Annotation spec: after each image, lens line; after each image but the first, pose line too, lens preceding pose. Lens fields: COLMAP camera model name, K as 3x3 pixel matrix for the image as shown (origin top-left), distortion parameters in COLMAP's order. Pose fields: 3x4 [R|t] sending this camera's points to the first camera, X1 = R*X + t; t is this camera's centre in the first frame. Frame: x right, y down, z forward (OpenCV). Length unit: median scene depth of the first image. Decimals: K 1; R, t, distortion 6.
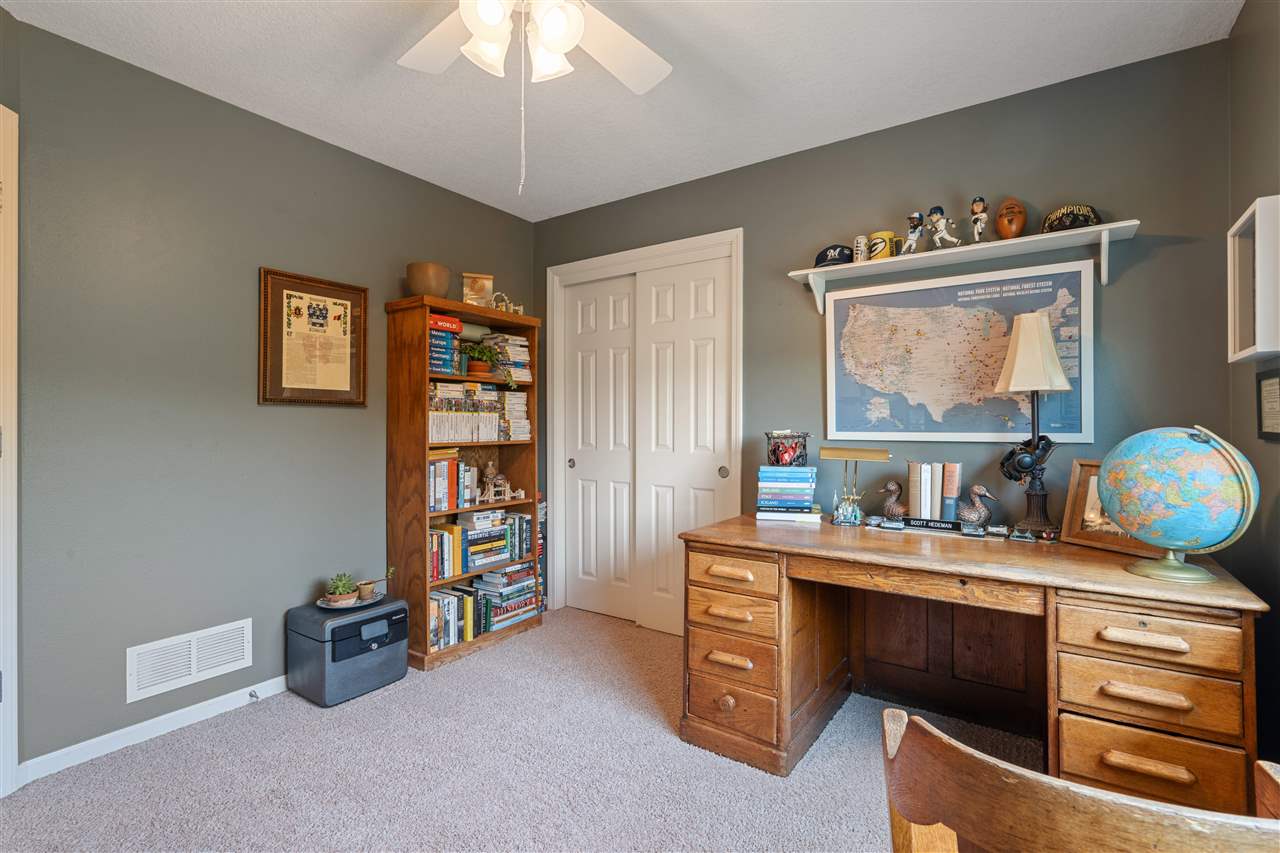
lens RADIAL K [[578.6, 0, 643.2], [0, 578.6, 419.6], [0, 0, 1]] dist [-0.007324, 0.002944]
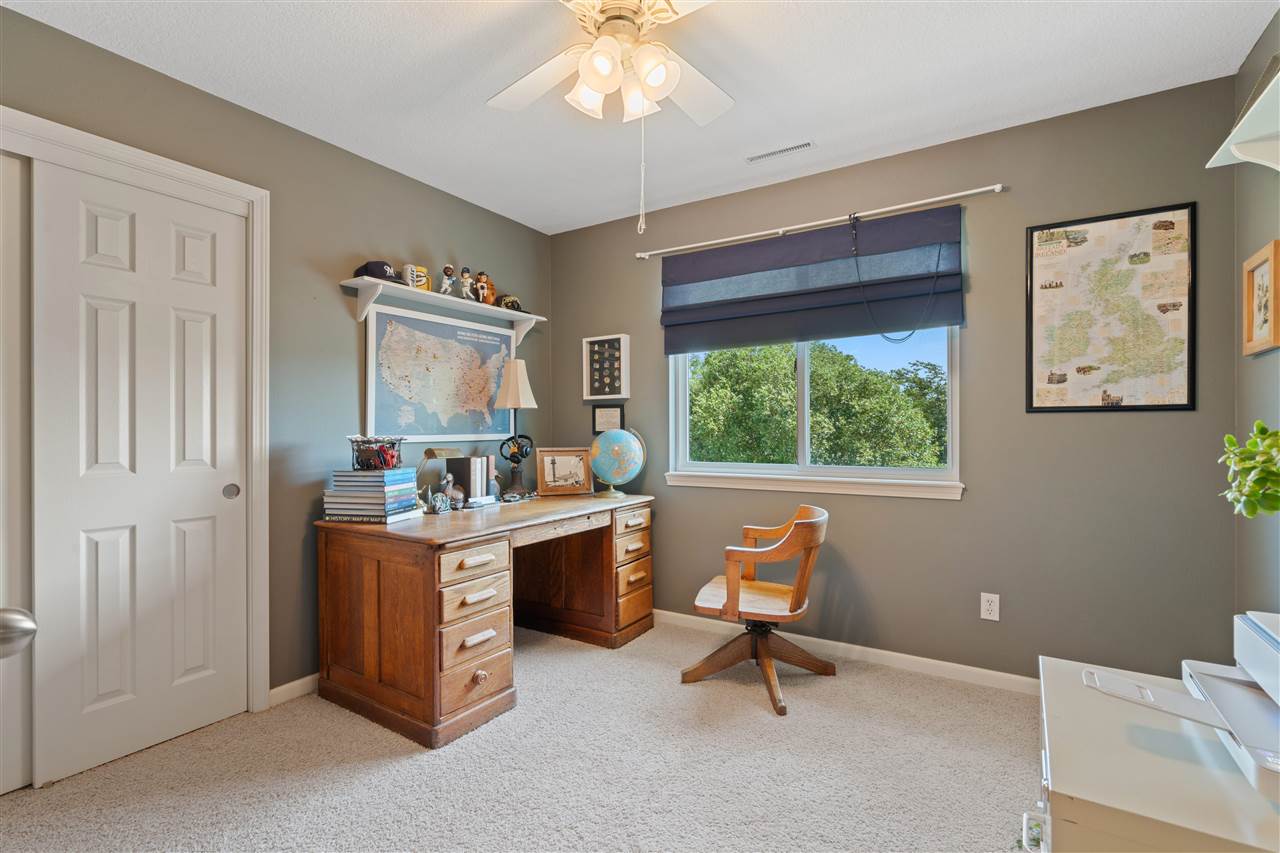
lens RADIAL K [[578.6, 0, 640.9], [0, 578.6, 426.2], [0, 0, 1]] dist [-0.007324, 0.002944]
pose [[-0.025254, 0.003532, 0.999675, -0.848056], [-0.002995, 0.999989, -0.003609, 0.006407], [-0.999677, -0.003085, -0.025244, 0.618957]]
